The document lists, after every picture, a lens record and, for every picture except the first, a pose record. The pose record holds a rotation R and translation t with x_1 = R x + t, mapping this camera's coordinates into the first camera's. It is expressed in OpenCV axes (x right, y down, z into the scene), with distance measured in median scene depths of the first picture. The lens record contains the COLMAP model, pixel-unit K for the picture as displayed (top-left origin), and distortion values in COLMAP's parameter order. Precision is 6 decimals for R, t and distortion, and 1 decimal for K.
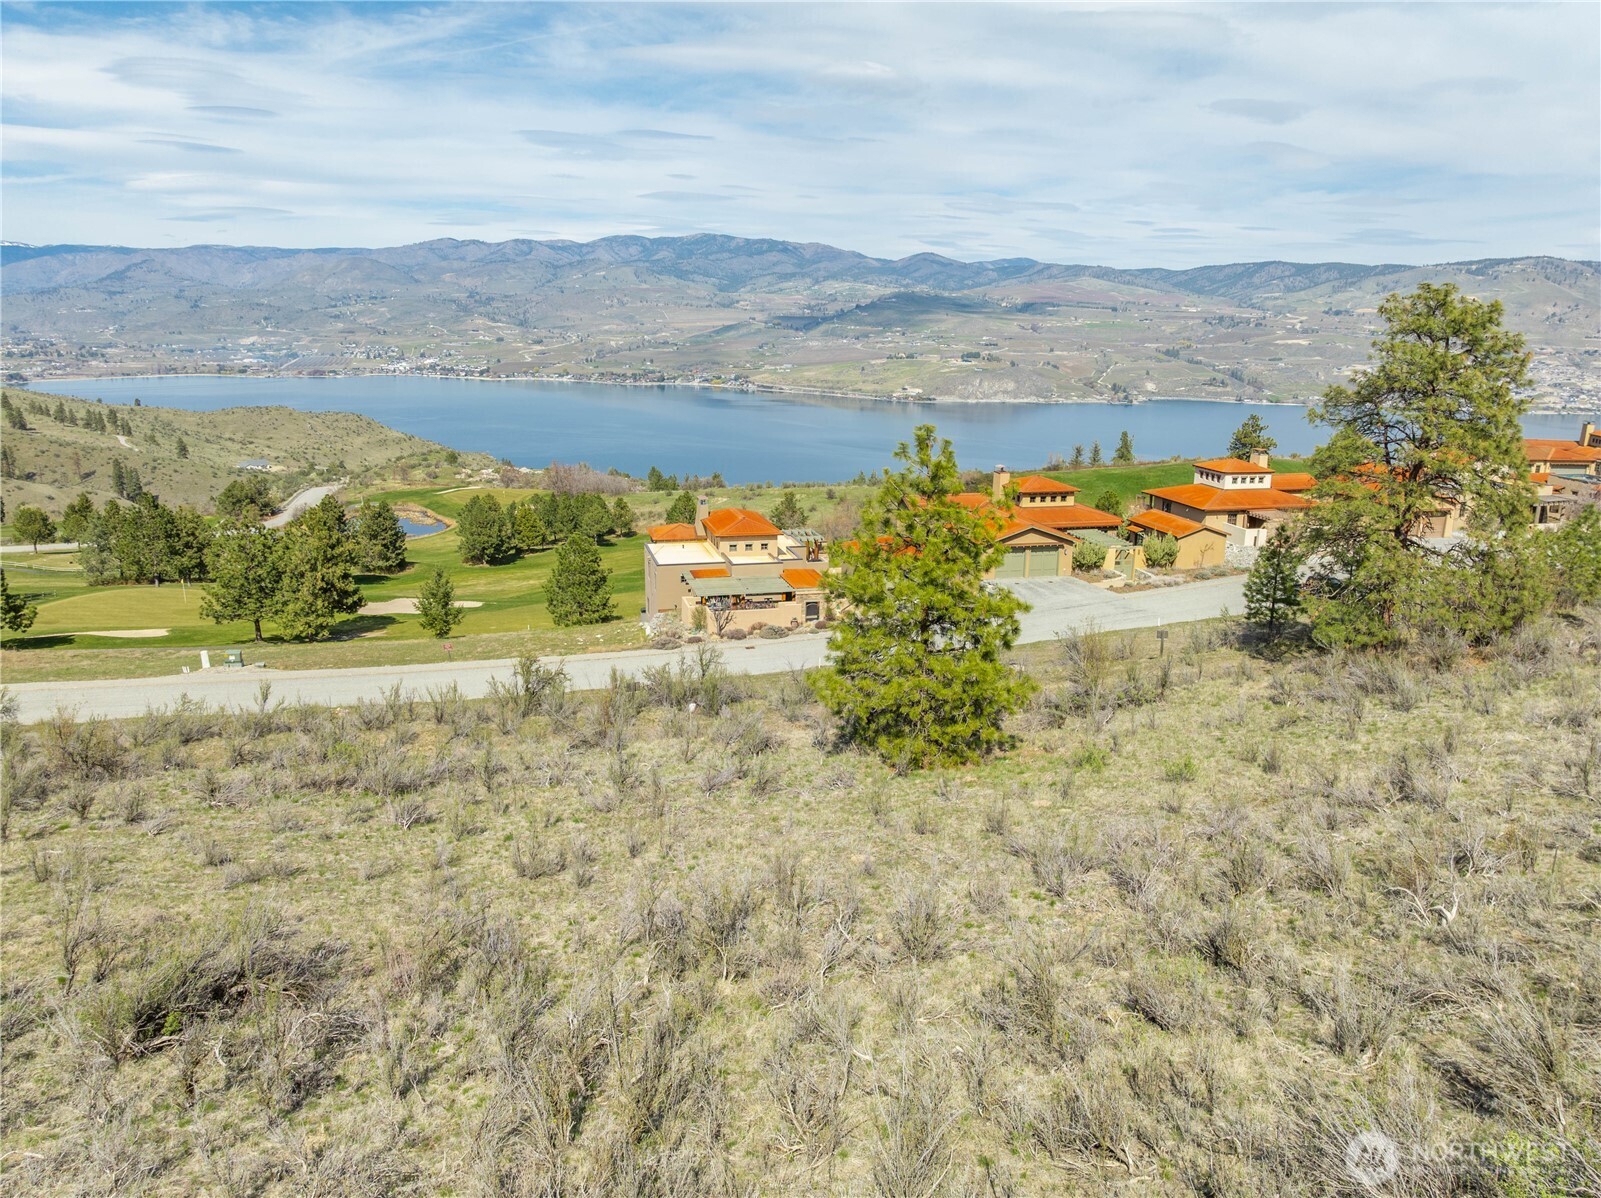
lens RADIAL K [[1128.2, 0, 800.5], [0, 1128.2, 599.0], [0, 0, 1]] dist [-0.034706, -0.005728]
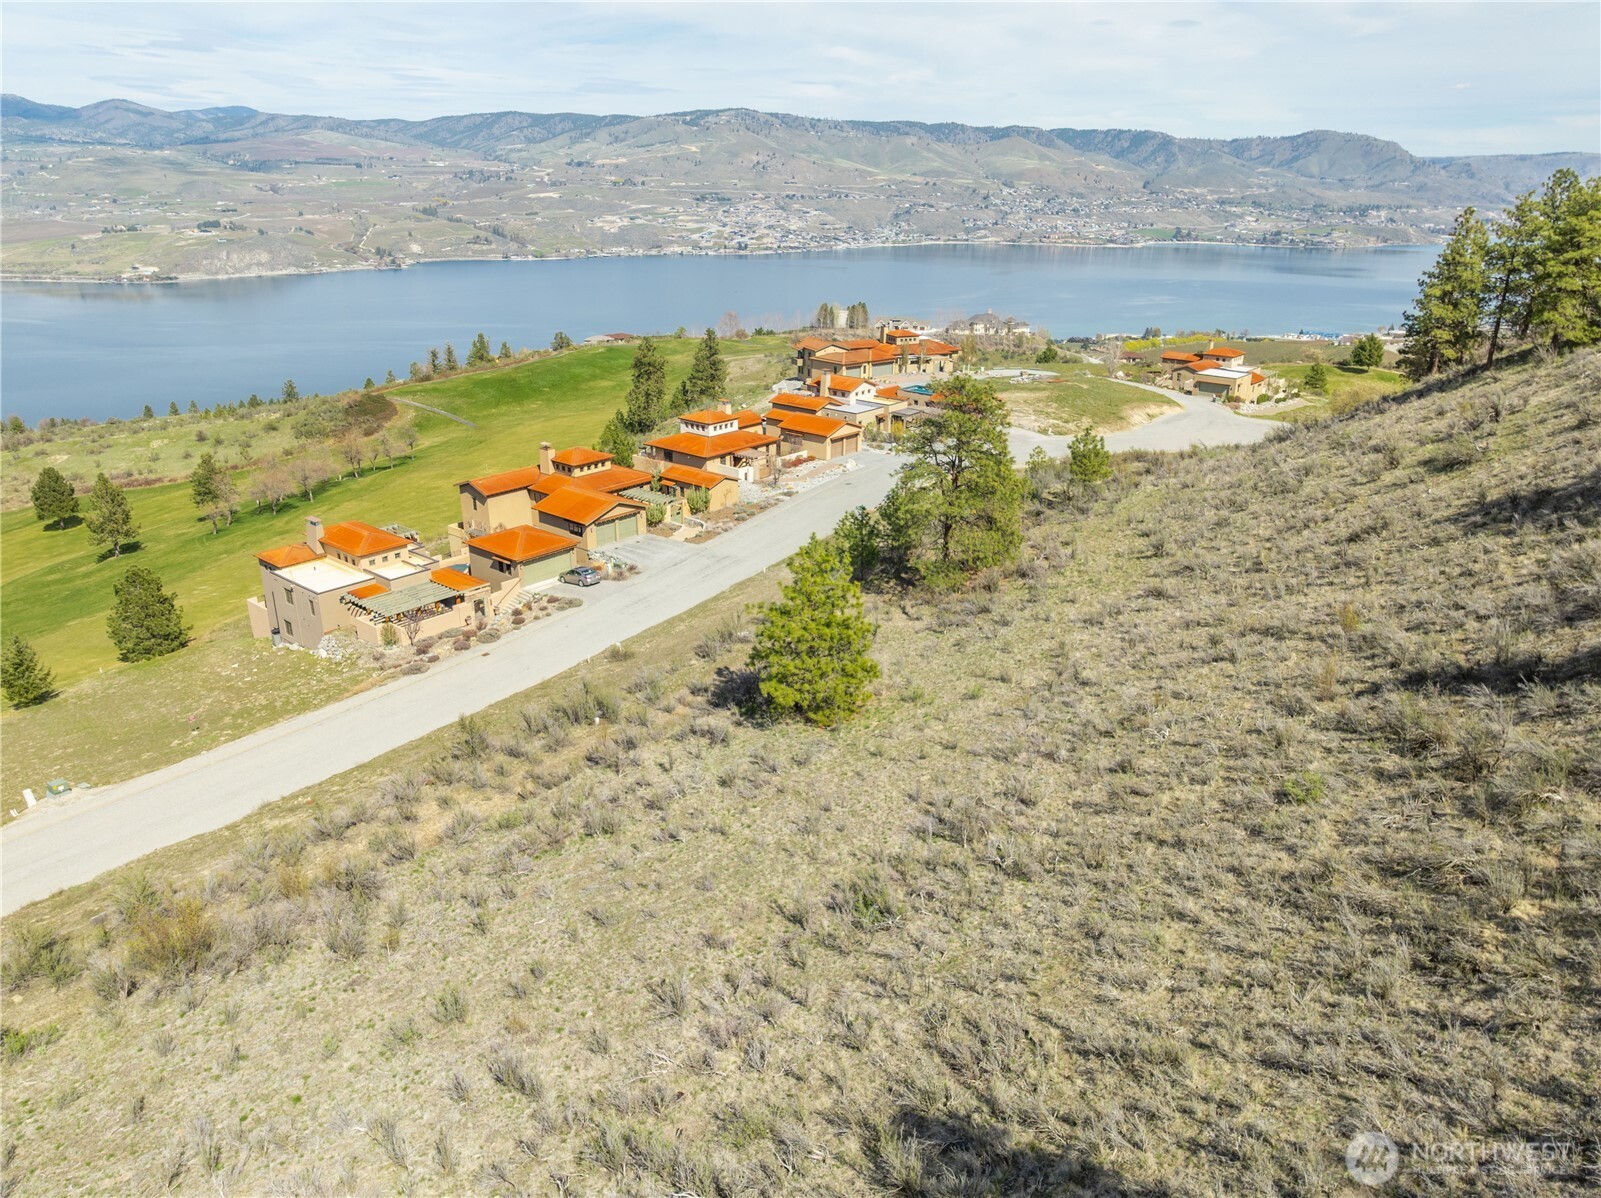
lens RADIAL K [[1130.7, 0, 800.5], [0, 1130.7, 599.0], [0, 0, 1]] dist [-0.033654, -0.004796]
pose [[0.813305, -0.213776, 0.541142, -0.272506], [0.147570, 0.975435, 0.163554, -0.108648], [-0.562812, -0.053163, 0.824873, -0.138735]]
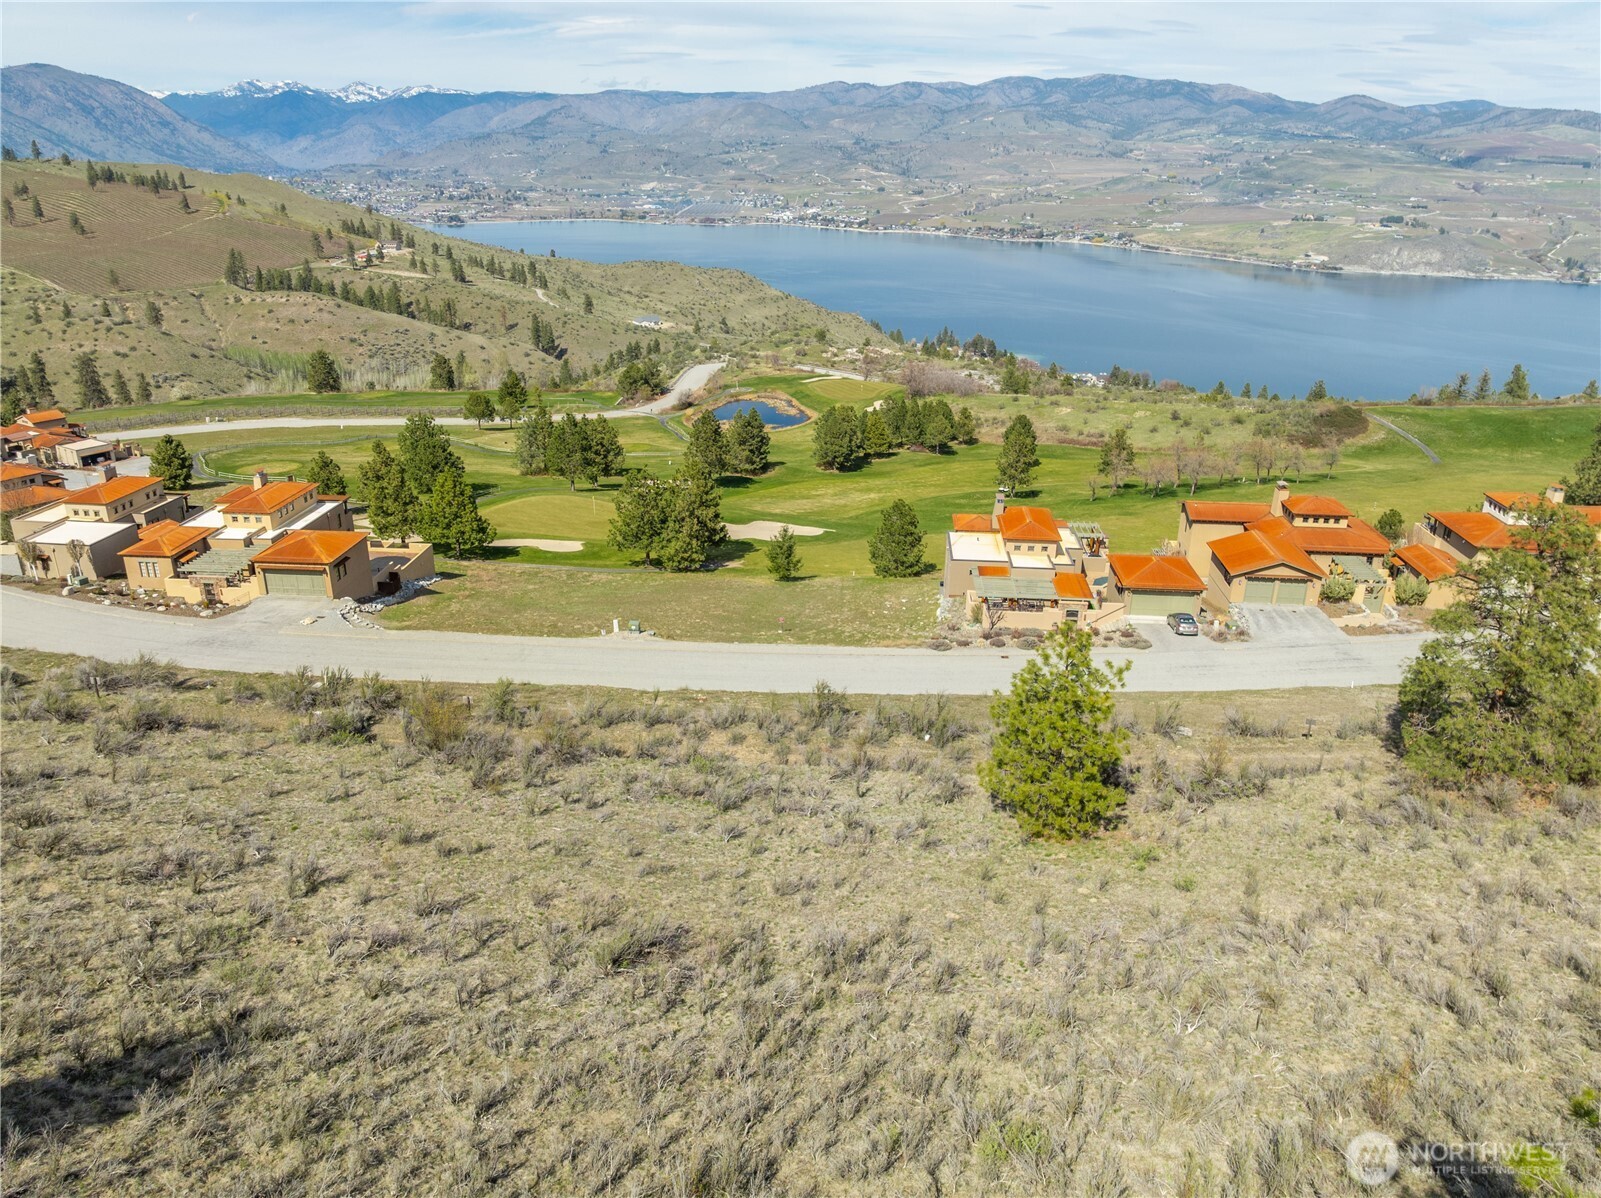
lens RADIAL K [[1126.2, 0, 801.1], [0, 1126.2, 603.1], [0, 0, 1]] dist [-0.032879, -0.008593]
pose [[0.948430, 0.117822, -0.294275, 0.066526], [-0.079122, 0.986963, 0.140155, -0.113828], [0.306952, -0.109644, 0.945388, -0.168754]]
